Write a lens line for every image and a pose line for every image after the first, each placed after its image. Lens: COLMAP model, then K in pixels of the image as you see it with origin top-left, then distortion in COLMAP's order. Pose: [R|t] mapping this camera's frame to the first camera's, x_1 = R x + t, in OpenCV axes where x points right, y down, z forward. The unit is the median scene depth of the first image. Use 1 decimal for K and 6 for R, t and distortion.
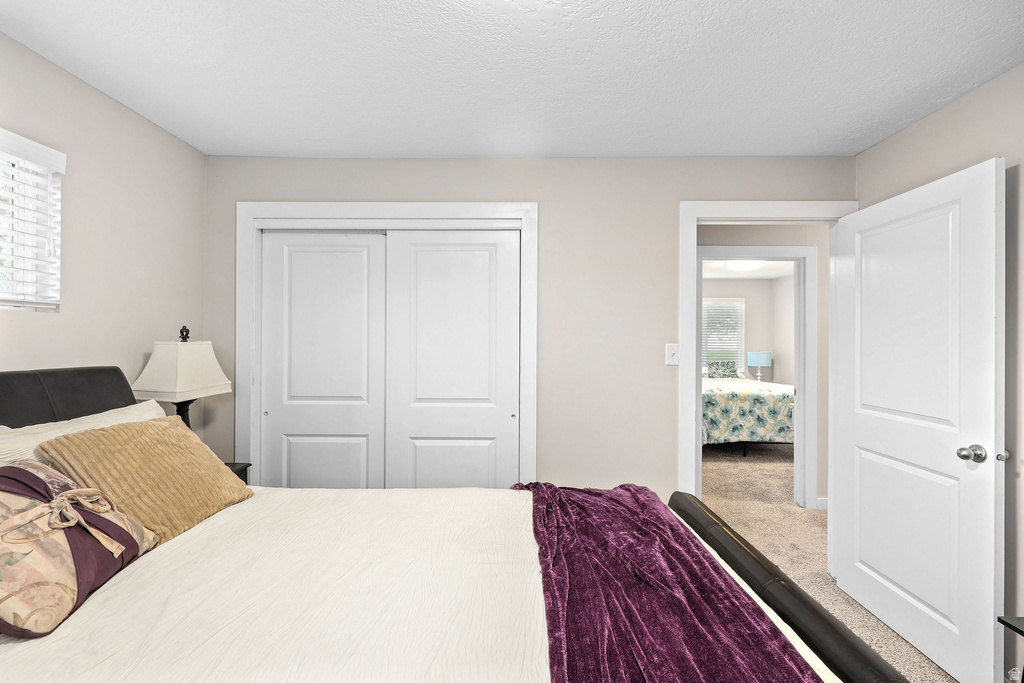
lens RADIAL K [[442.4, 0, 510.6], [0, 442.4, 337.4], [0, 0, 1]] dist [0.002264, 0.000020]
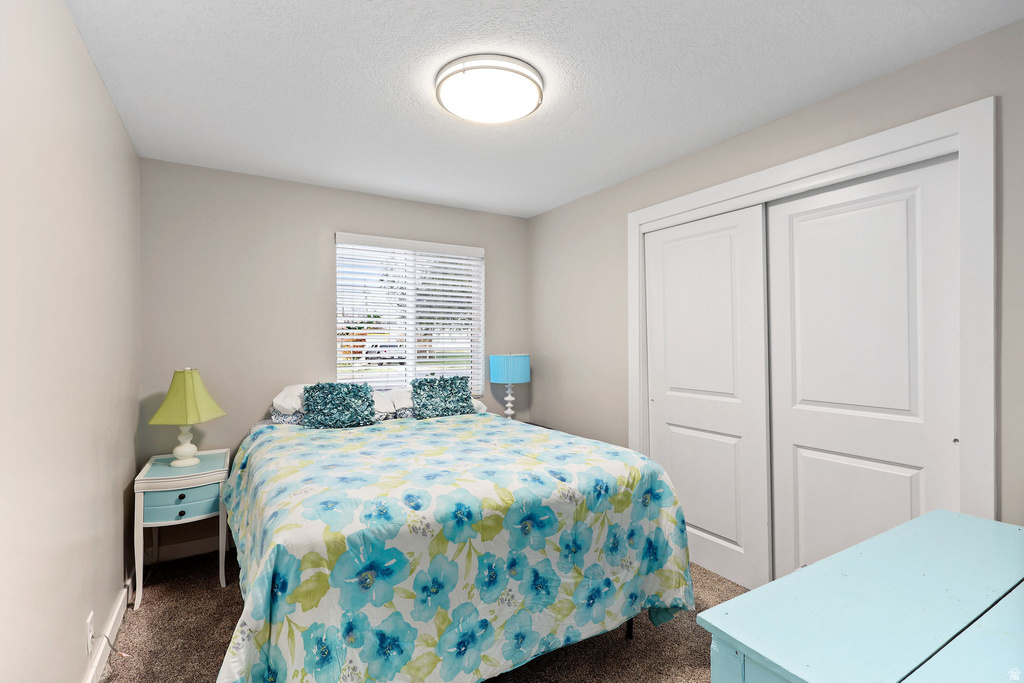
lens RADIAL K [[471.9, 0, 512.1], [0, 471.9, 339.9], [0, 0, 1]] dist [0.004444, -0.000013]
pose [[0.847712, -0.004707, 0.530435, 0.376163], [0.003355, 0.999988, 0.003512, 0.018188], [-0.530445, -0.001198, 0.847718, 0.735029]]
